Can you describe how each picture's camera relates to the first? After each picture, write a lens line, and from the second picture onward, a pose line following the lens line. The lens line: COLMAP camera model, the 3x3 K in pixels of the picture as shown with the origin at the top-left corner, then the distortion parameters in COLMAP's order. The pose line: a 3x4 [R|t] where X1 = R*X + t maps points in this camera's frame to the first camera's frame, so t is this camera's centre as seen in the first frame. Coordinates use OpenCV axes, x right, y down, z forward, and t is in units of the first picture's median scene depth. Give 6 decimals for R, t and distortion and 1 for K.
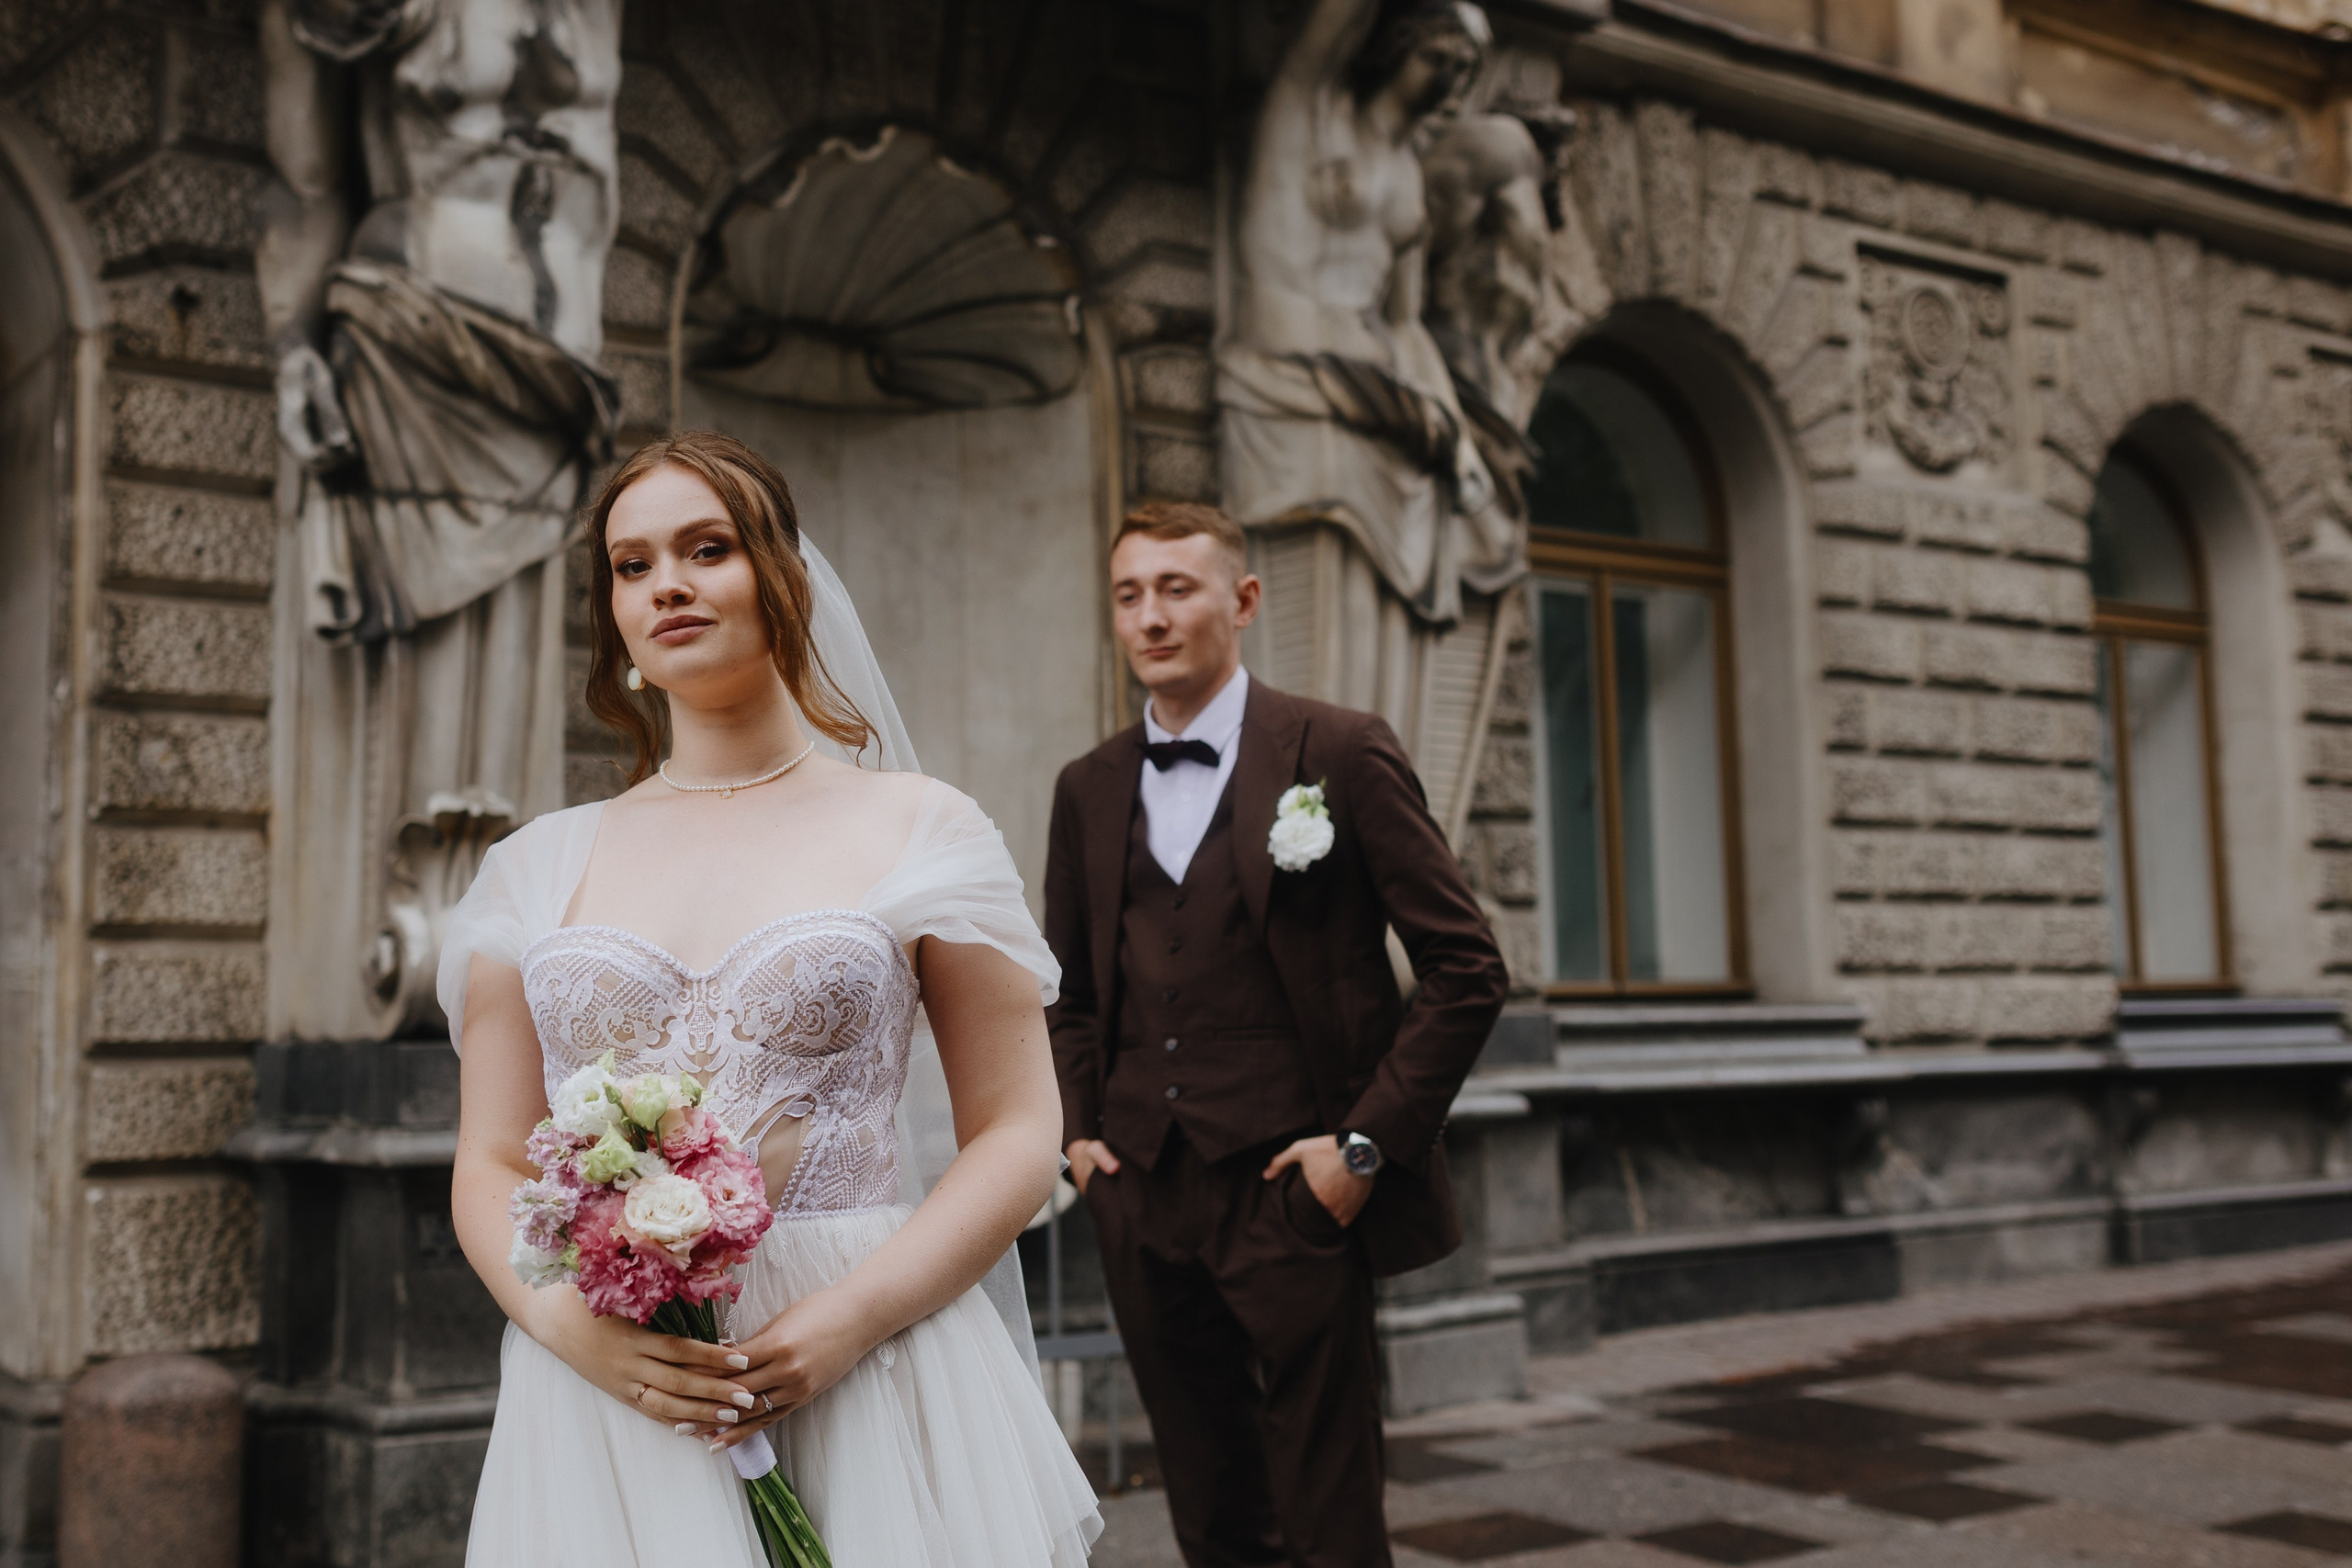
lens RADIAL K [[2369.5, 0, 1047.4], [0, 2369.5, 781.9], [0, 0, 1]] dist [-0.004592, 0.031853]
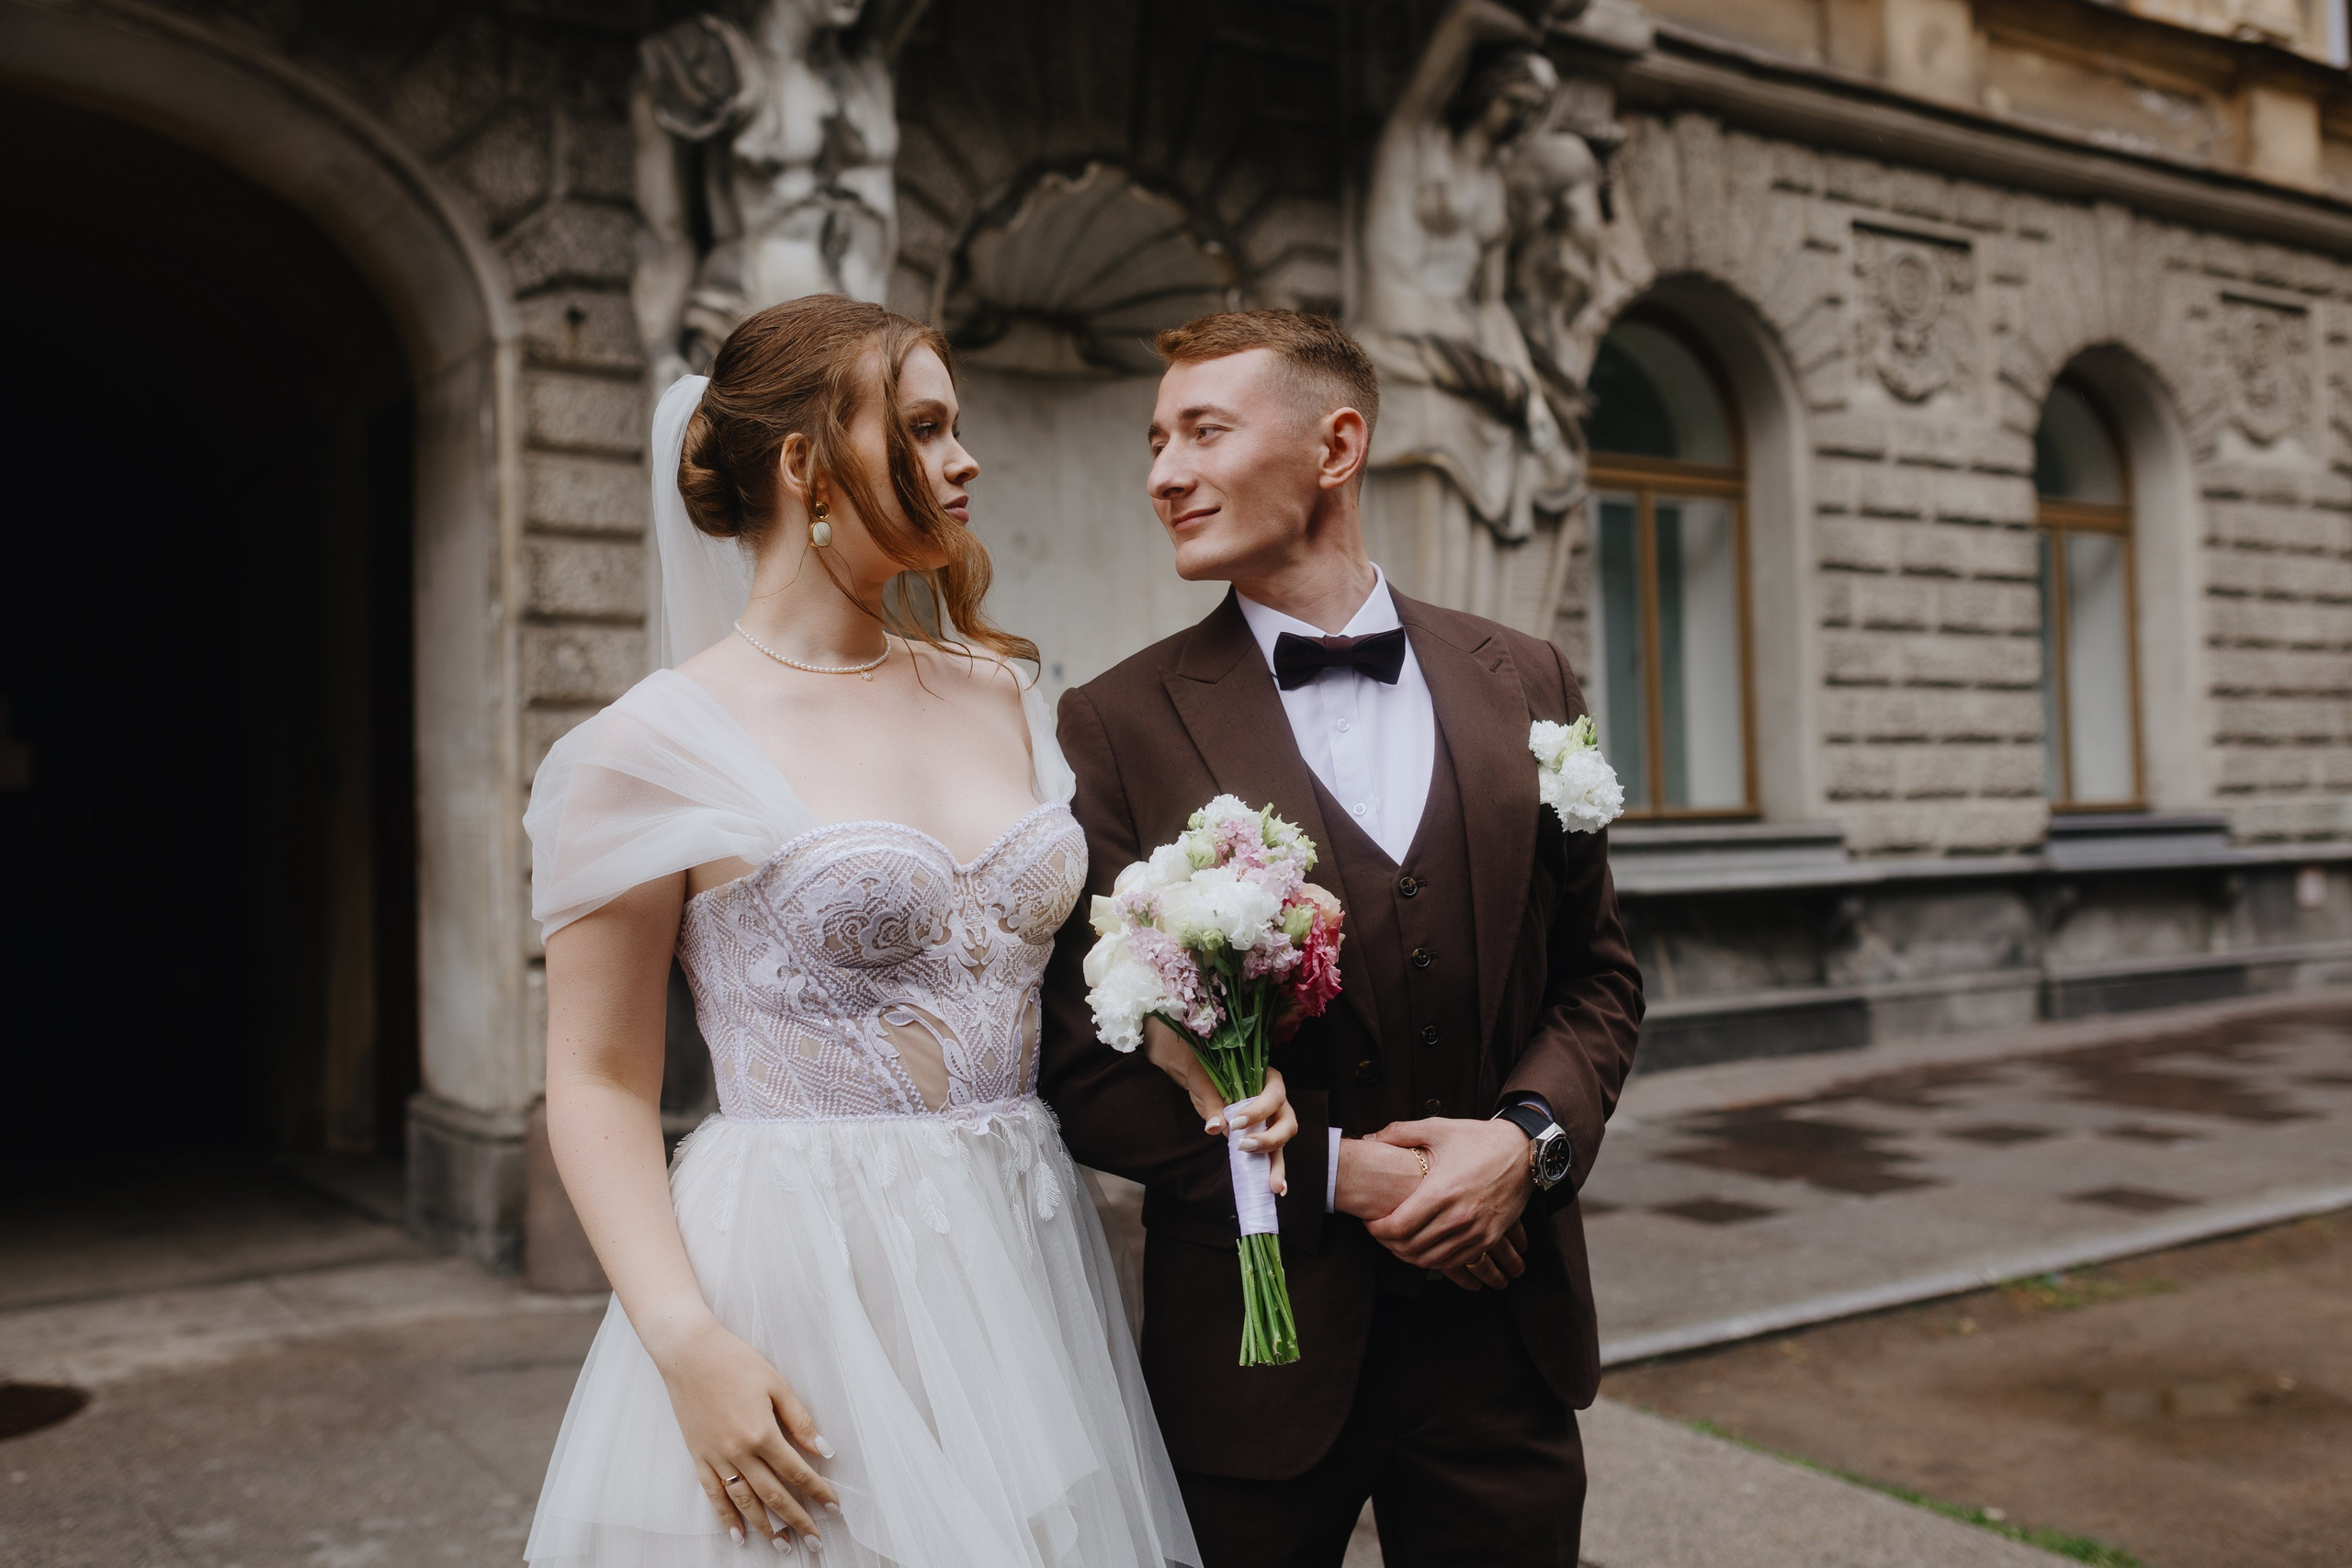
lens RADIAL K [[2240.6, 0, 1177.6], [0, 2240.6, 782.6], [0, 0, 1]] dist [0.000712, 0.000104]
pose [[0.999944, -0.010209, 0.002622, -0.025612], [0.009969, 0.996809, 0.079200, -0.032326], [-0.003422, -0.079169, 0.996855, -0.240868]]
